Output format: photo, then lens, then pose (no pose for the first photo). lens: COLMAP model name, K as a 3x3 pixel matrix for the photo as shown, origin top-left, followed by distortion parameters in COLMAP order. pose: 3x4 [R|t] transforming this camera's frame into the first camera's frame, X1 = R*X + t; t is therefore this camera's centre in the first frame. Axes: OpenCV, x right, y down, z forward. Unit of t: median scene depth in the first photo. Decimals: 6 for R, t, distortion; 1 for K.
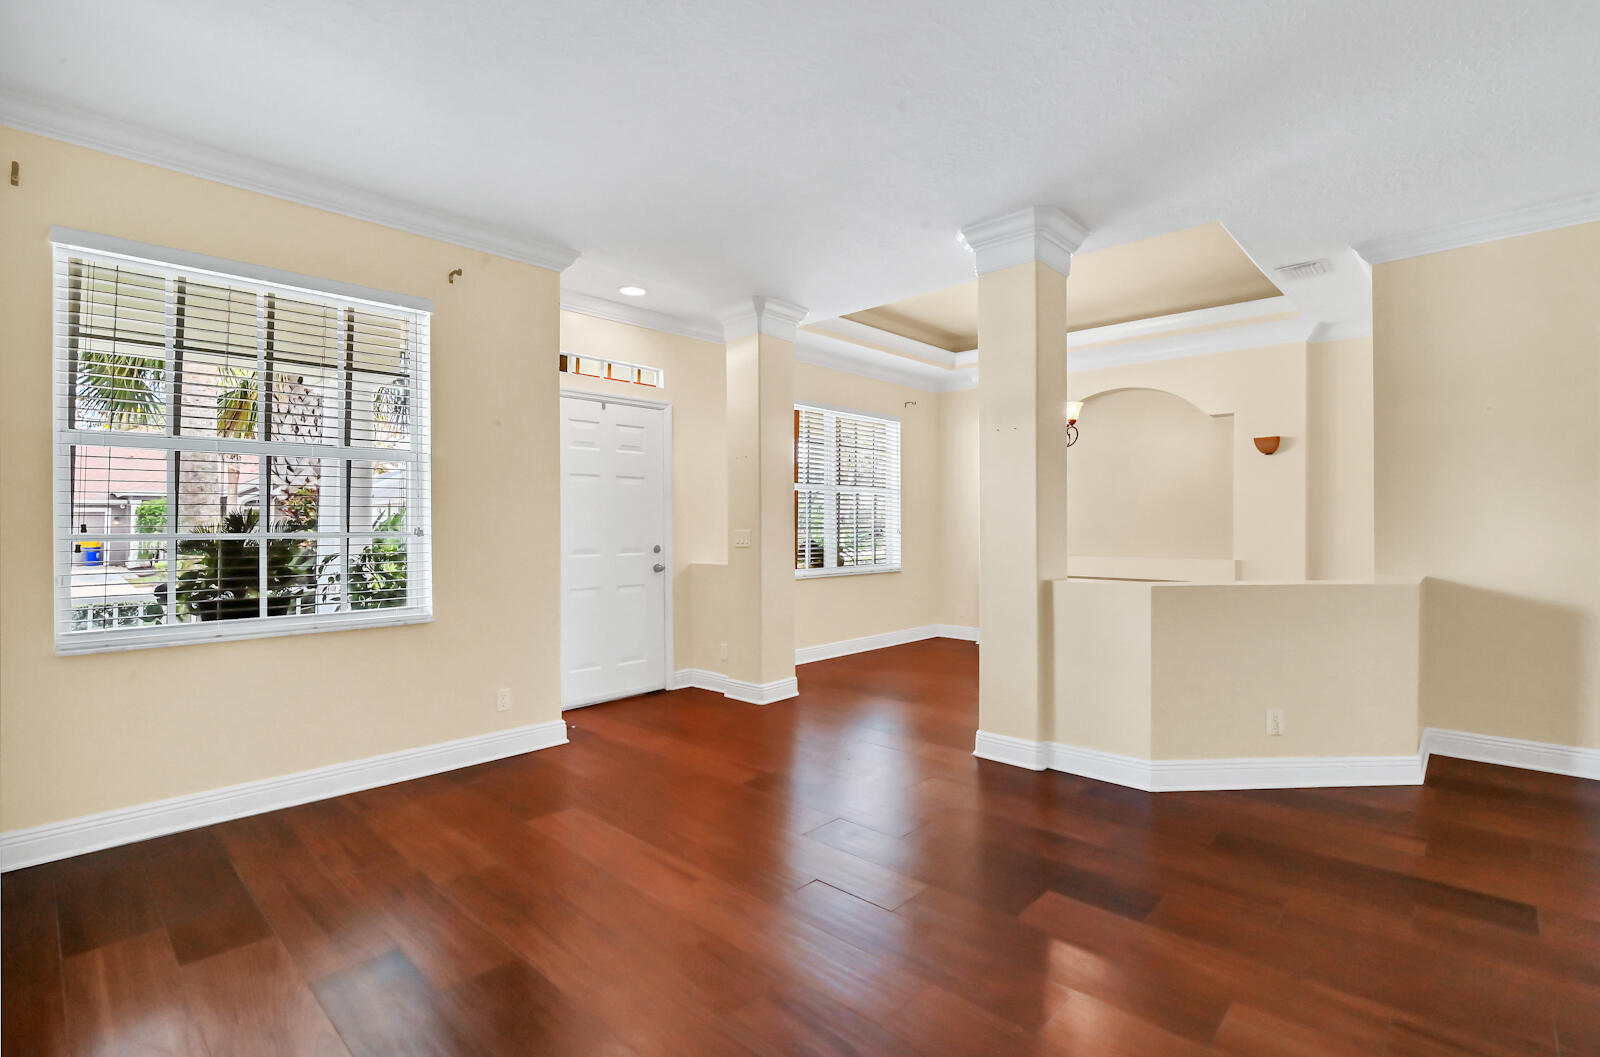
lens RADIAL K [[743.8, 0, 814.1], [0, 743.8, 525.0], [0, 0, 1]] dist [-0.003905, -0.000200]
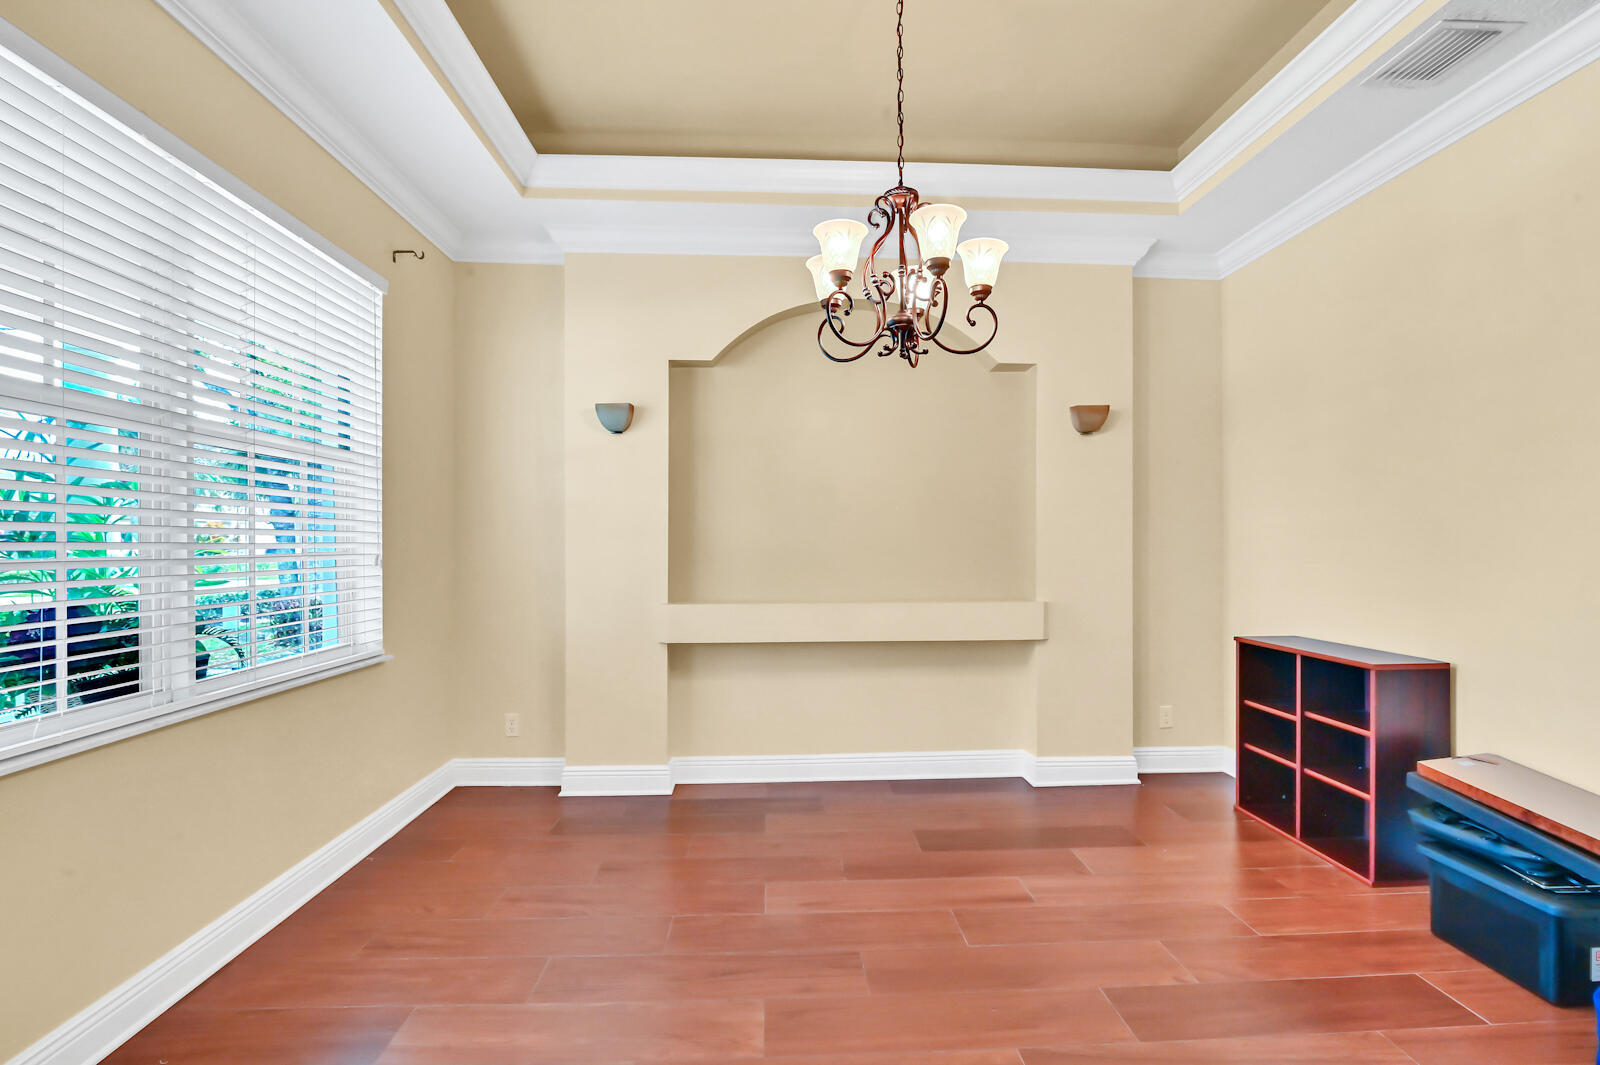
lens RADIAL K [[739.6, 0, 810.9], [0, 739.6, 538.5], [0, 0, 1]] dist [-0.019001, 0.001284]
pose [[0.705796, 0.003926, 0.708404, -0.003498], [0.001421, 0.999975, -0.006958, -0.001038], [-0.708413, 0.005918, 0.705773, 0.722213]]
